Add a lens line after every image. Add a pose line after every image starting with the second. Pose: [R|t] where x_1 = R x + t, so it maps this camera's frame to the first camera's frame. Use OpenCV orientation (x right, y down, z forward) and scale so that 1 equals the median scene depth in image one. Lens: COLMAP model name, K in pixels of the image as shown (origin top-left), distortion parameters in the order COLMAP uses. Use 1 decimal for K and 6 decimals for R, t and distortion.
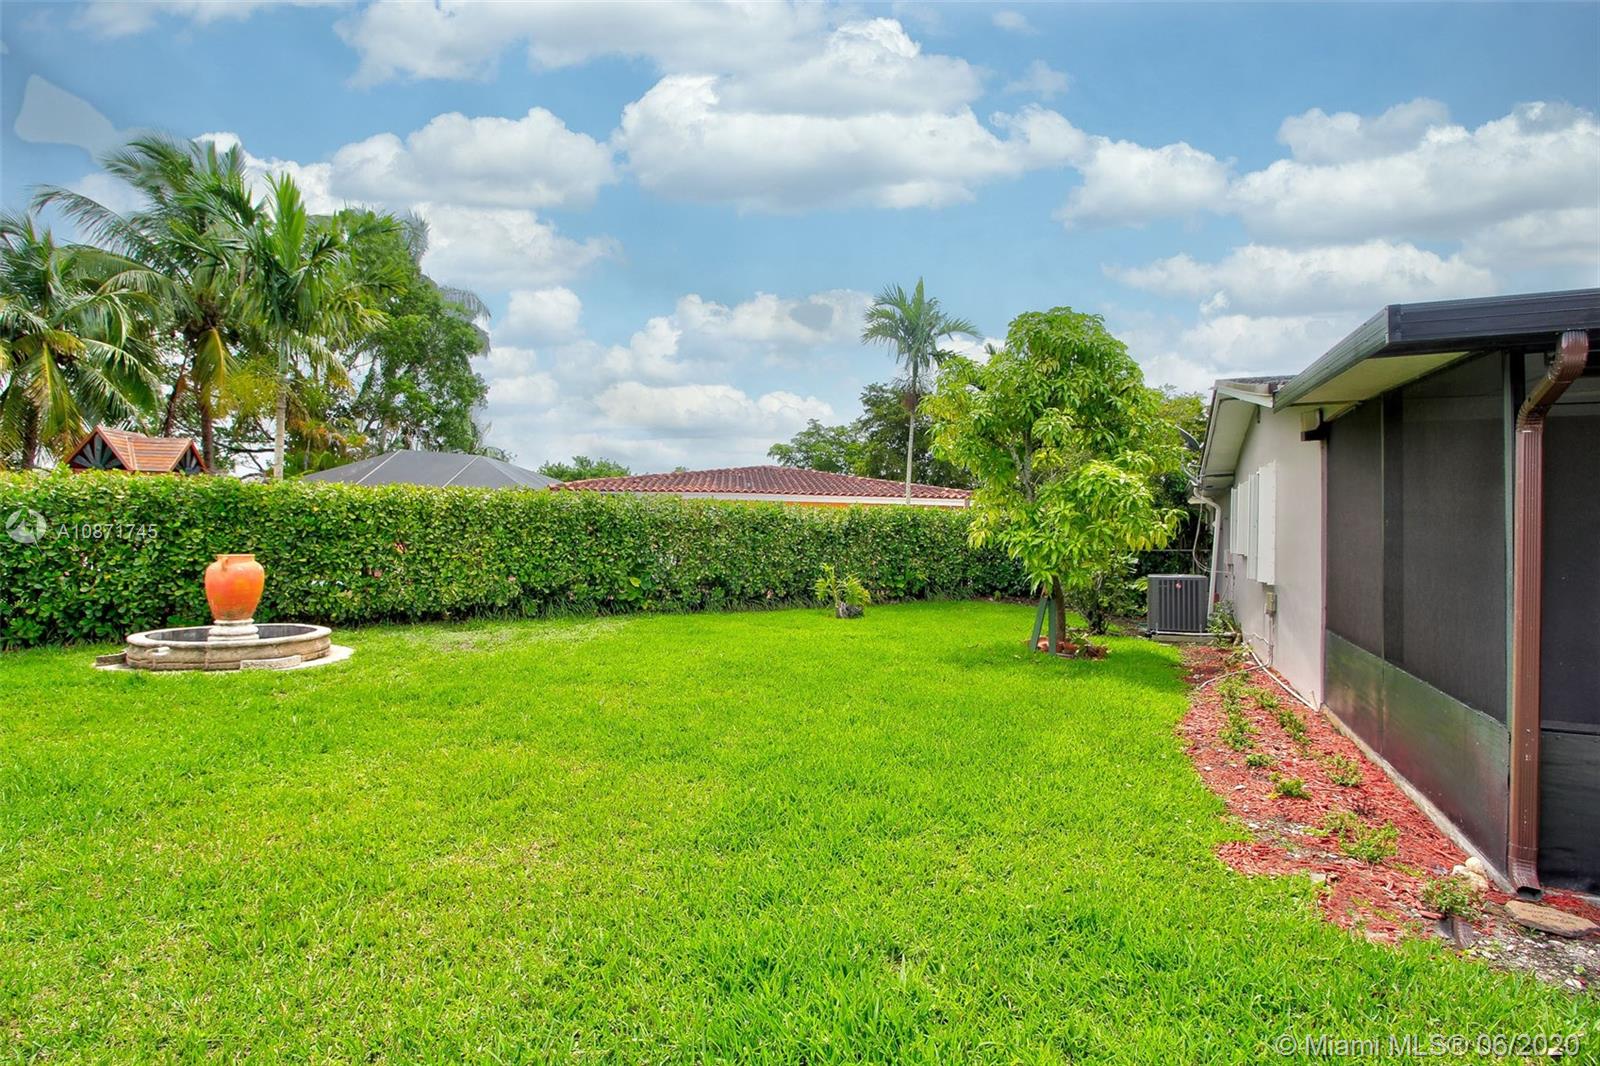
lens RADIAL K [[749.8, 0, 803.5], [0, 749.8, 536.5], [0, 0, 1]] dist [0.000795, -0.014370]
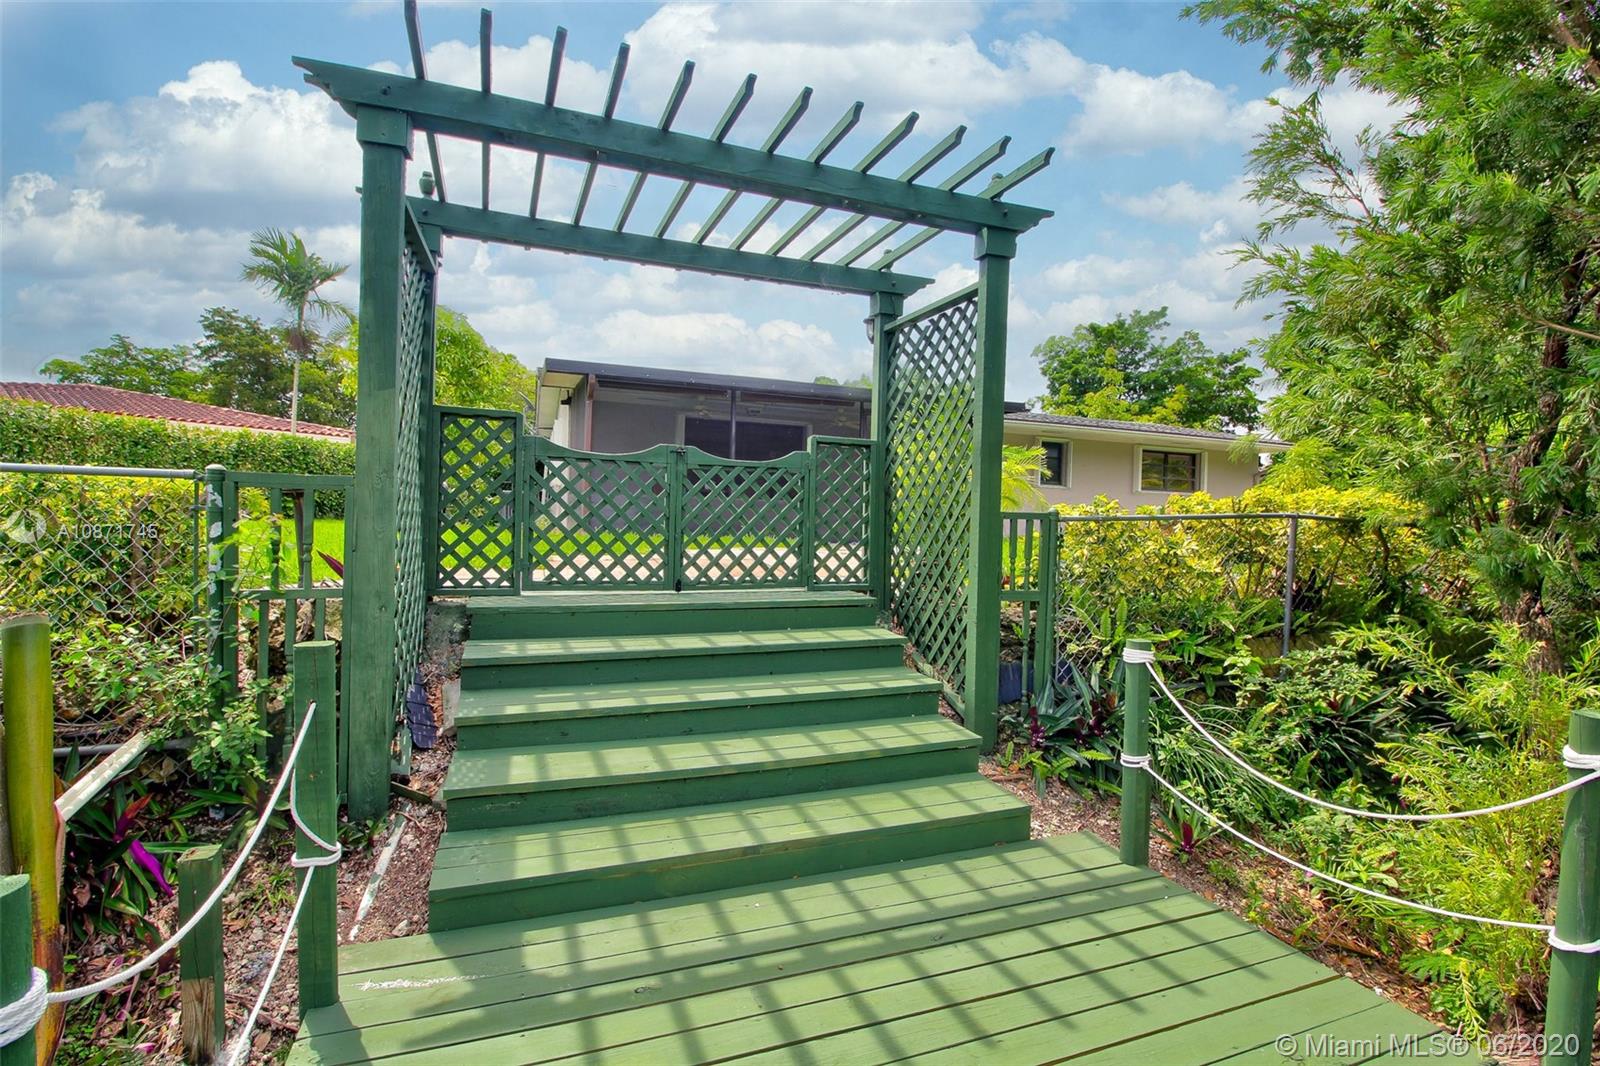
lens RADIAL K [[749.8, 0, 803.5], [0, 749.8, 536.5], [0, 0, 1]] dist [0.000795, -0.014370]
pose [[0.707961, -0.011650, 0.706155, -0.078771], [-0.021650, 0.999036, 0.038188, 0.034196], [-0.705919, -0.042324, 0.707027, -0.229694]]
